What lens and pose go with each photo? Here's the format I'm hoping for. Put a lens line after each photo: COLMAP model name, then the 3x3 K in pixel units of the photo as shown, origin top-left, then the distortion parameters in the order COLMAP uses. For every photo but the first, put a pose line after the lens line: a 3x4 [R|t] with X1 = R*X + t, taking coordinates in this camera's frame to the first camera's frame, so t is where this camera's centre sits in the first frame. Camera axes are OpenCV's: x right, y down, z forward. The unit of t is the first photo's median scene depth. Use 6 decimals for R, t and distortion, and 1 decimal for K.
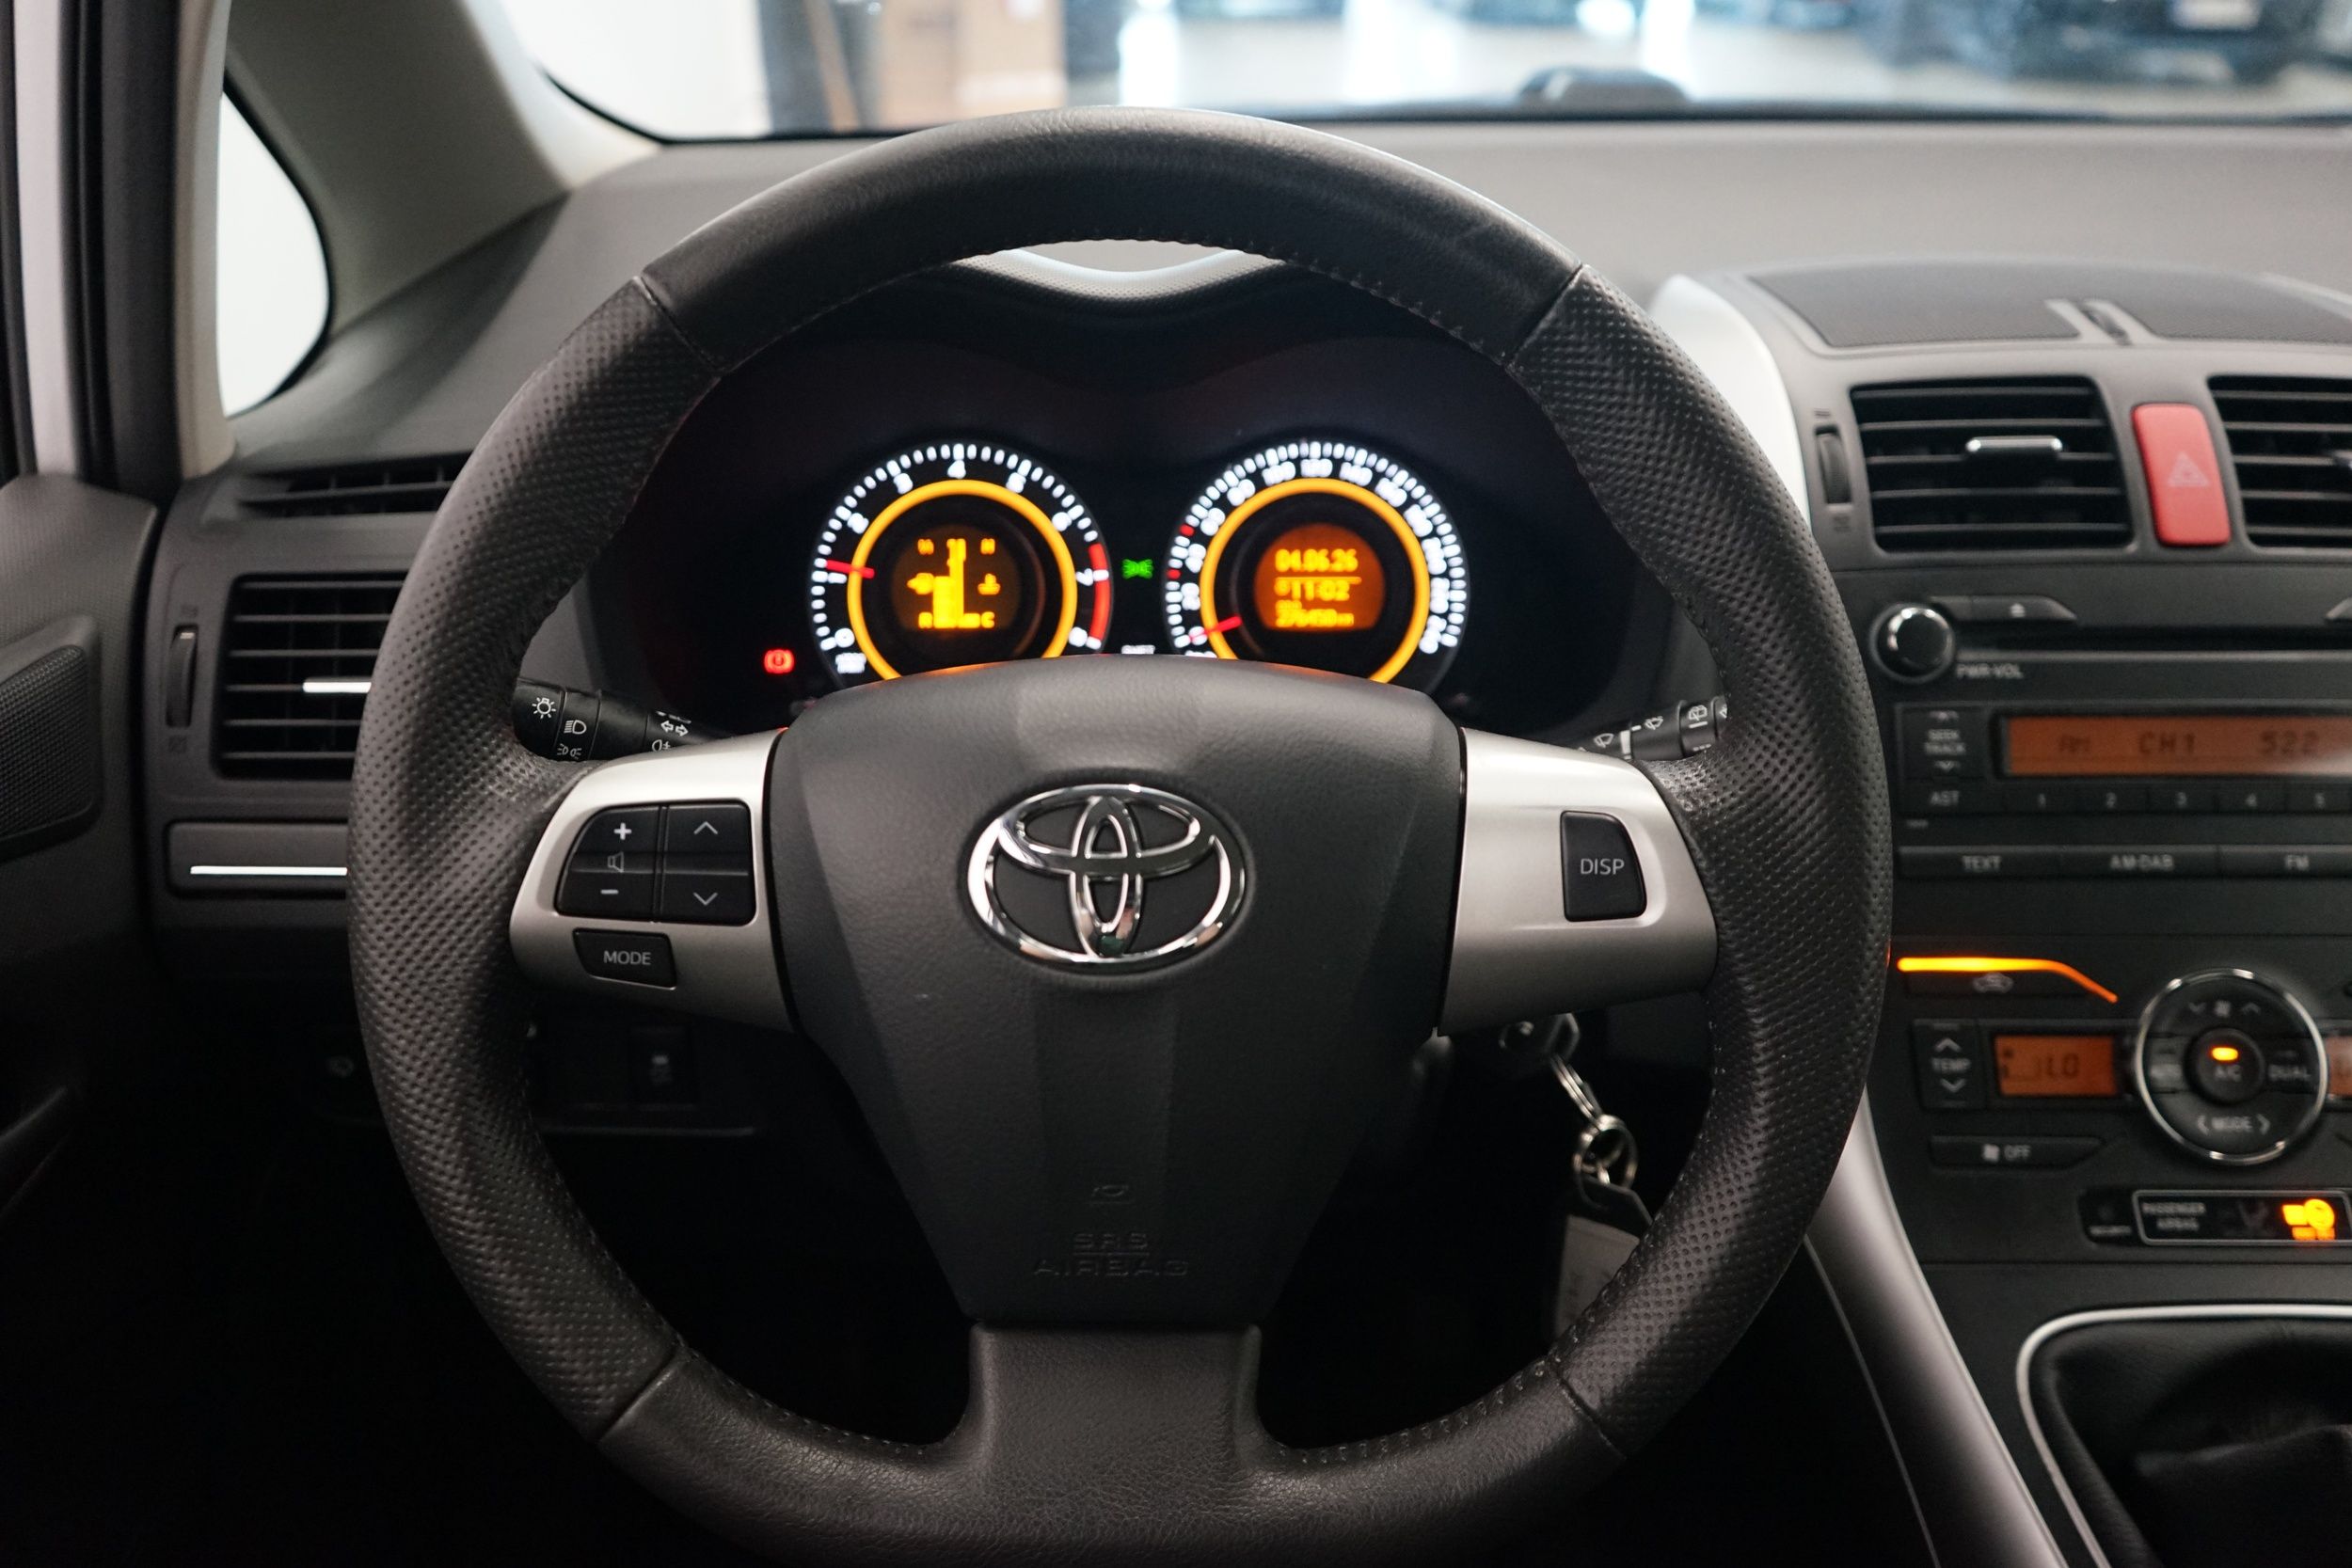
lens RADIAL K [[1935.8, 0, 1176.0], [0, 1935.8, 784.0], [0, 0, 1]] dist [0.002543, 0.018063]
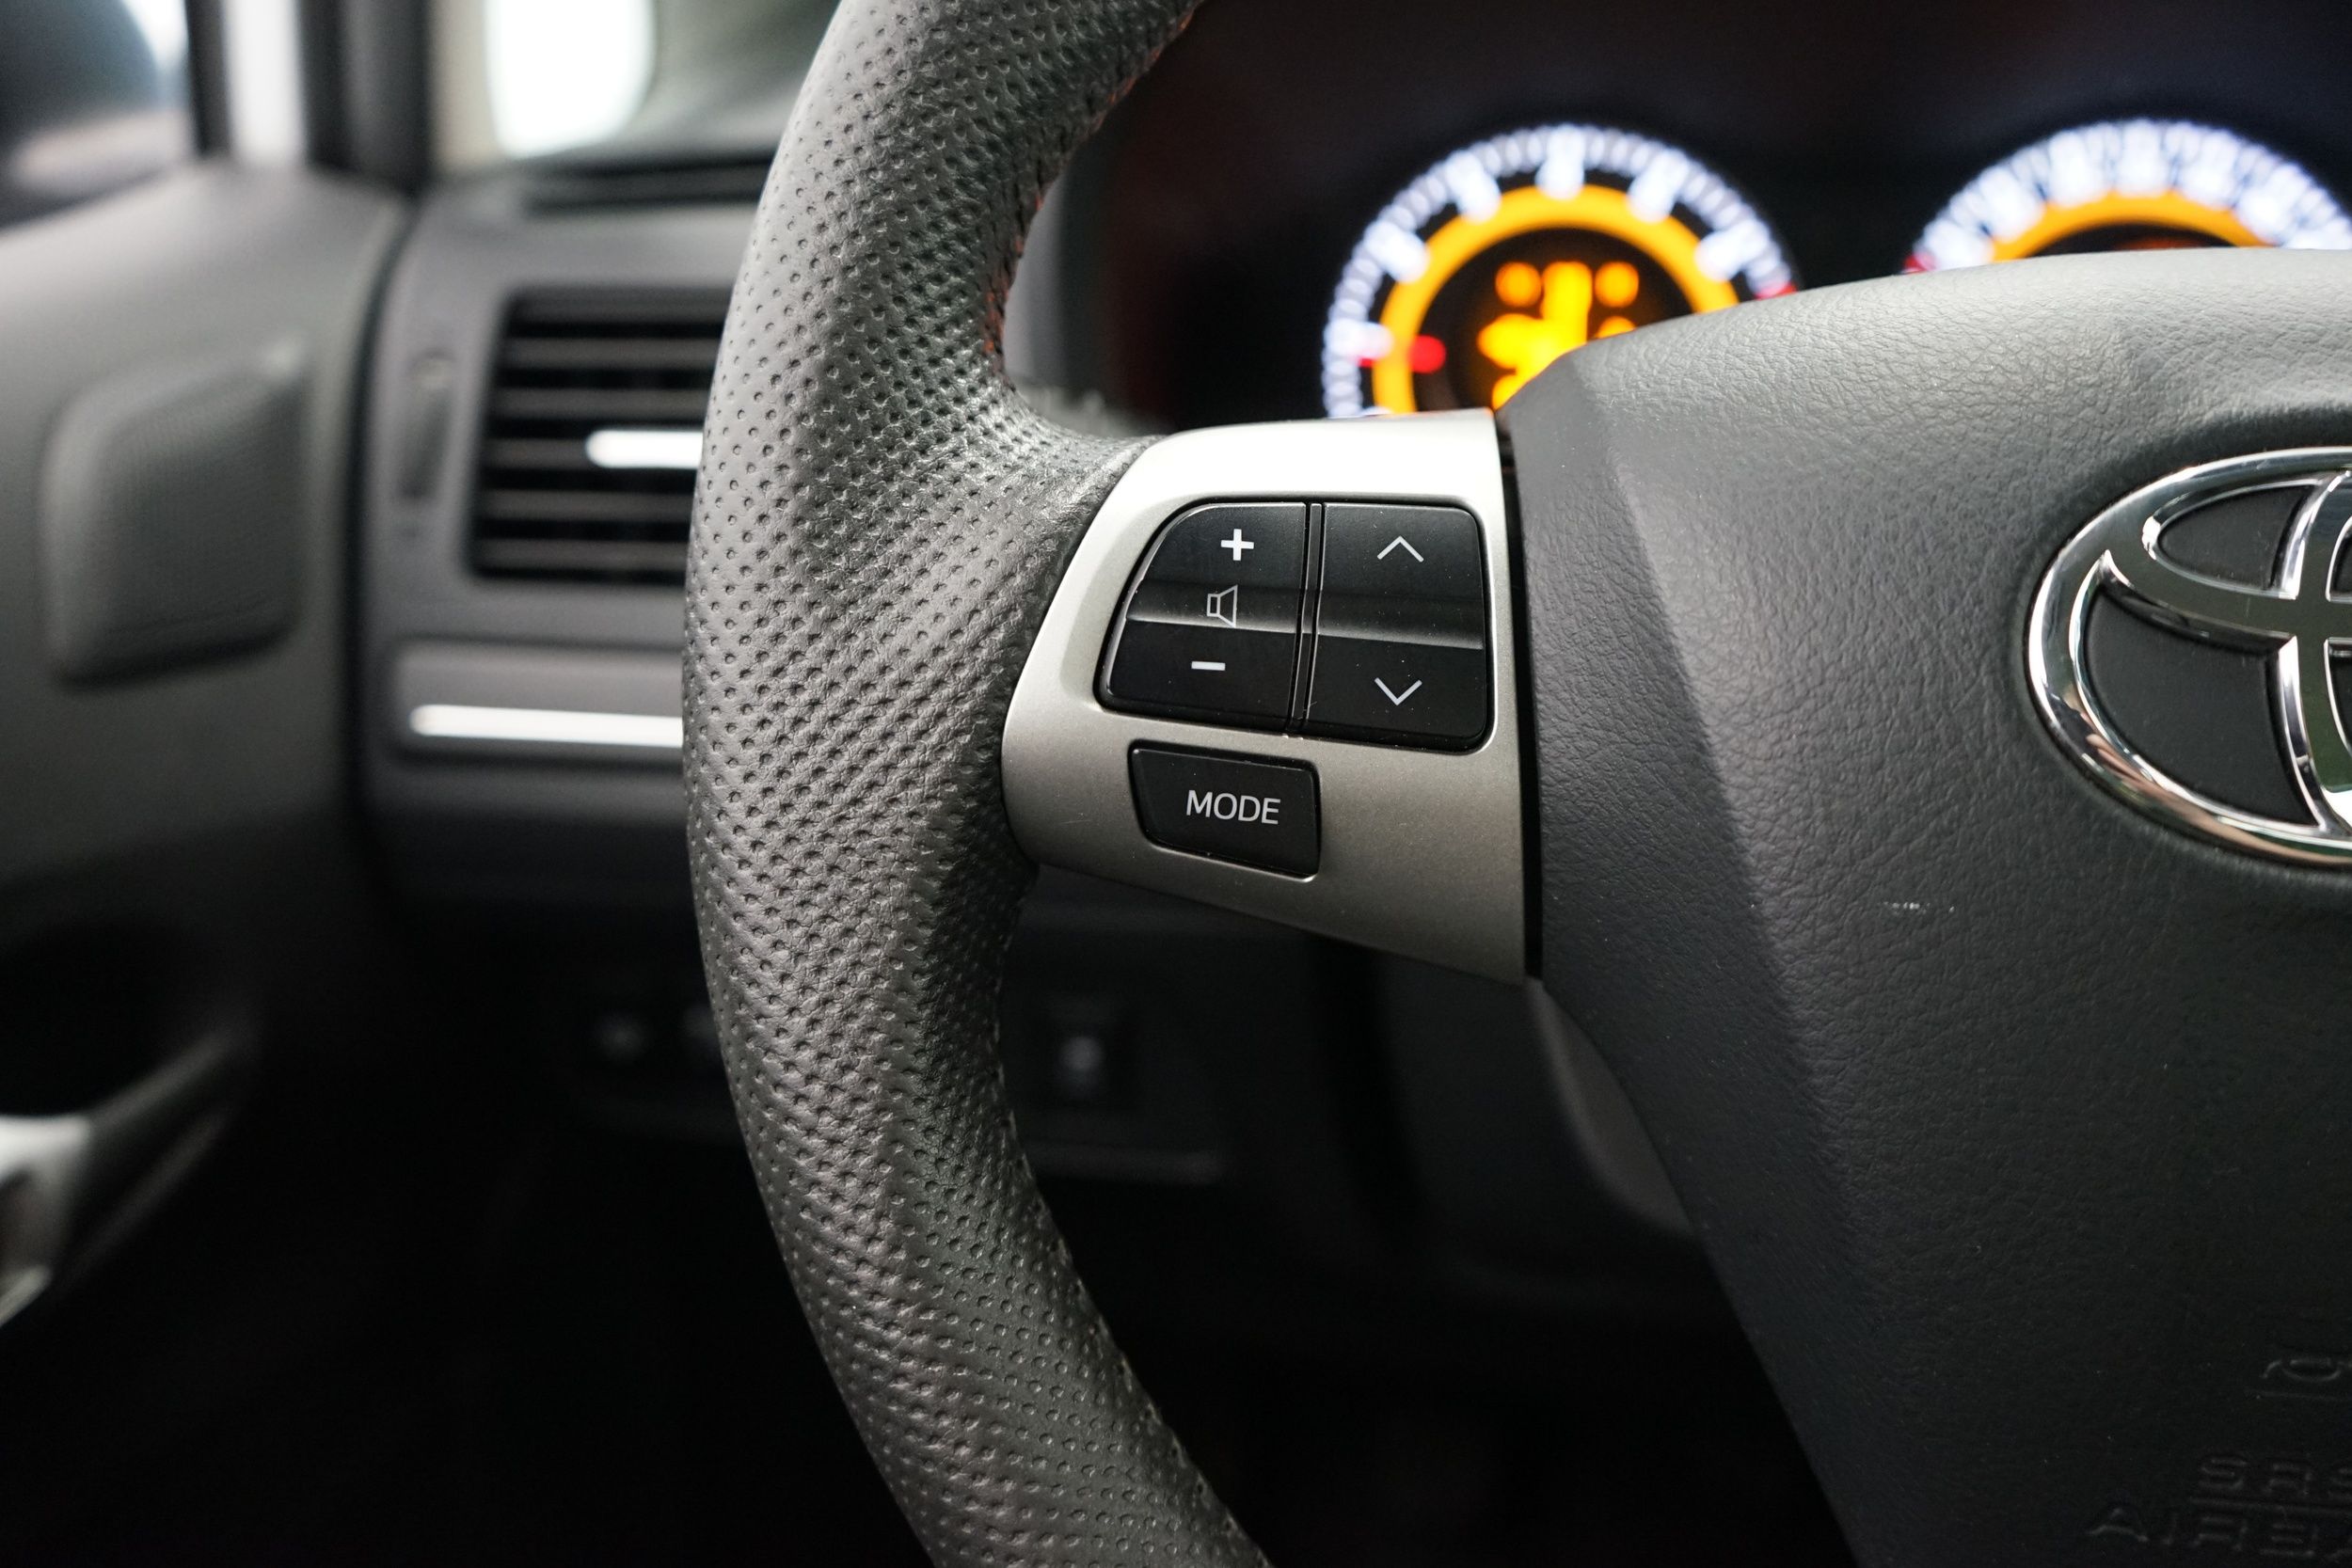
lens RADIAL K [[1935.8, 0, 1176.0], [0, 1935.8, 784.0], [0, 0, 1]] dist [0.002543, 0.018063]
pose [[0.992134, 0.037840, -0.119323, -0.241589], [-0.040443, 0.998992, -0.019472, 0.094852], [0.118466, 0.024145, 0.992665, 0.520647]]
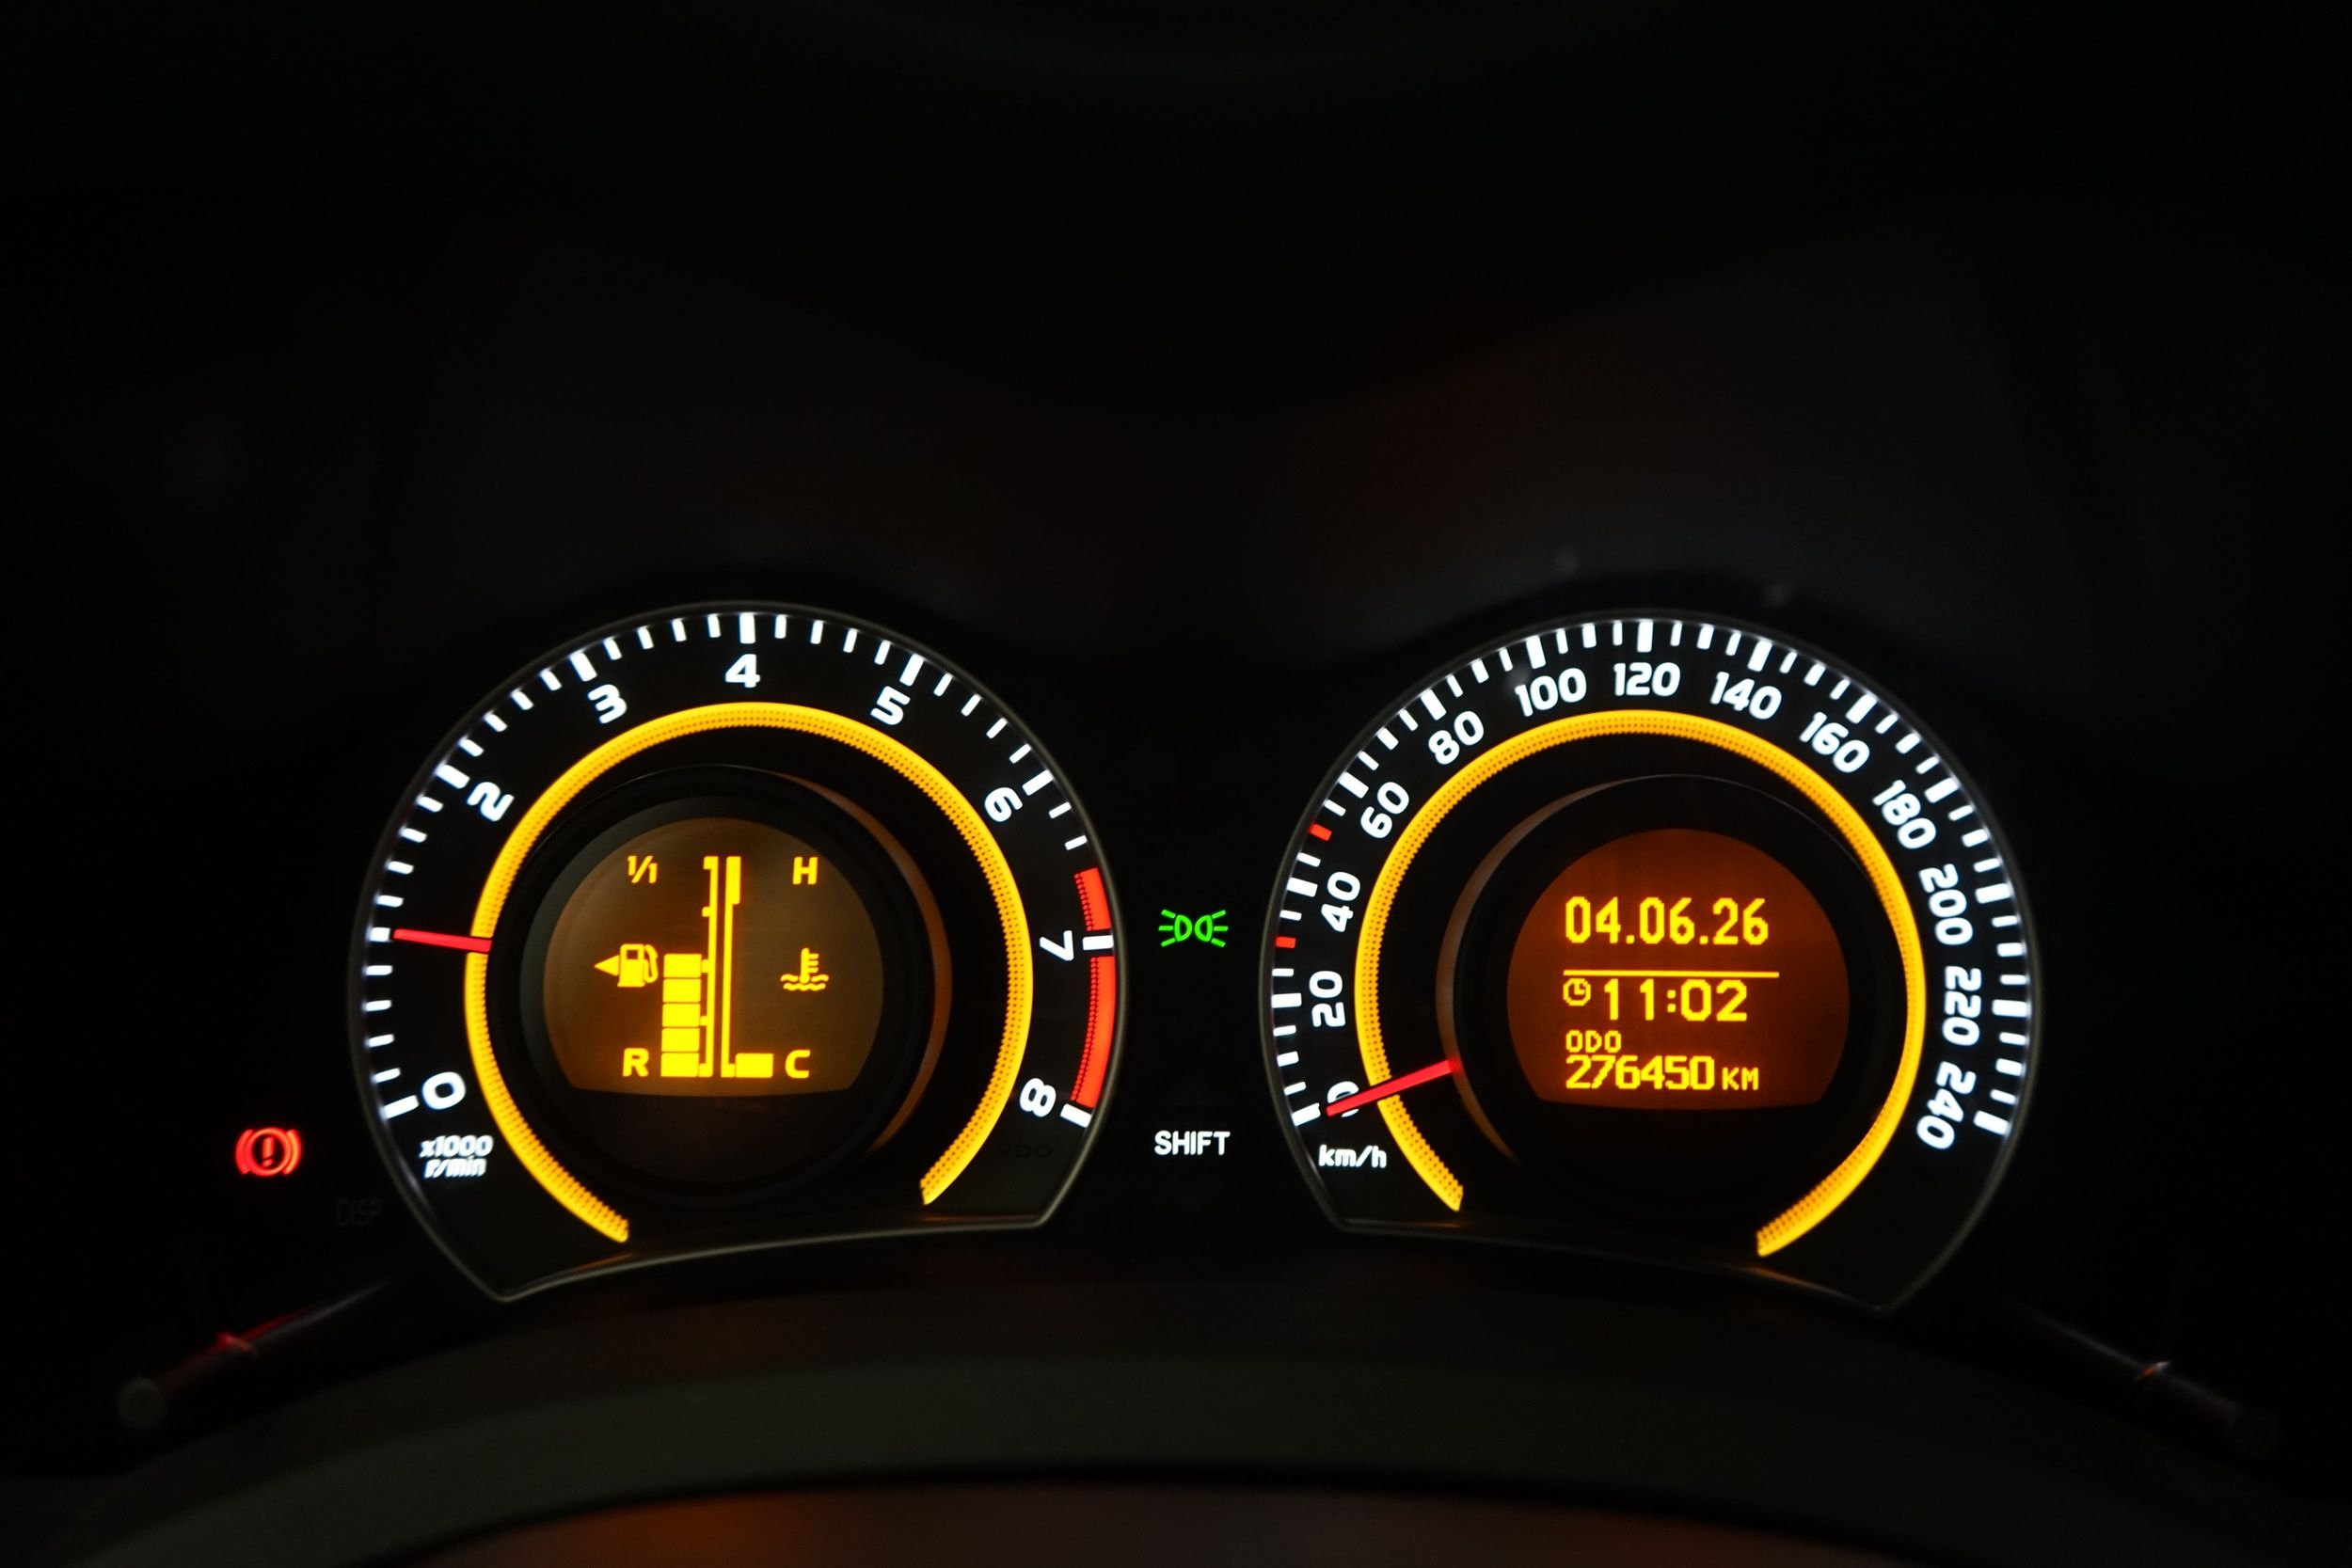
lens RADIAL K [[1935.8, 0, 1176.0], [0, 1935.8, 784.0], [0, 0, 1]] dist [0.002543, 0.018063]
pose [[0.999904, 0.013886, 0.000373, -0.036527], [-0.013792, 0.995609, -0.092585, -0.159363], [-0.001657, 0.092571, 0.995705, 0.931585]]
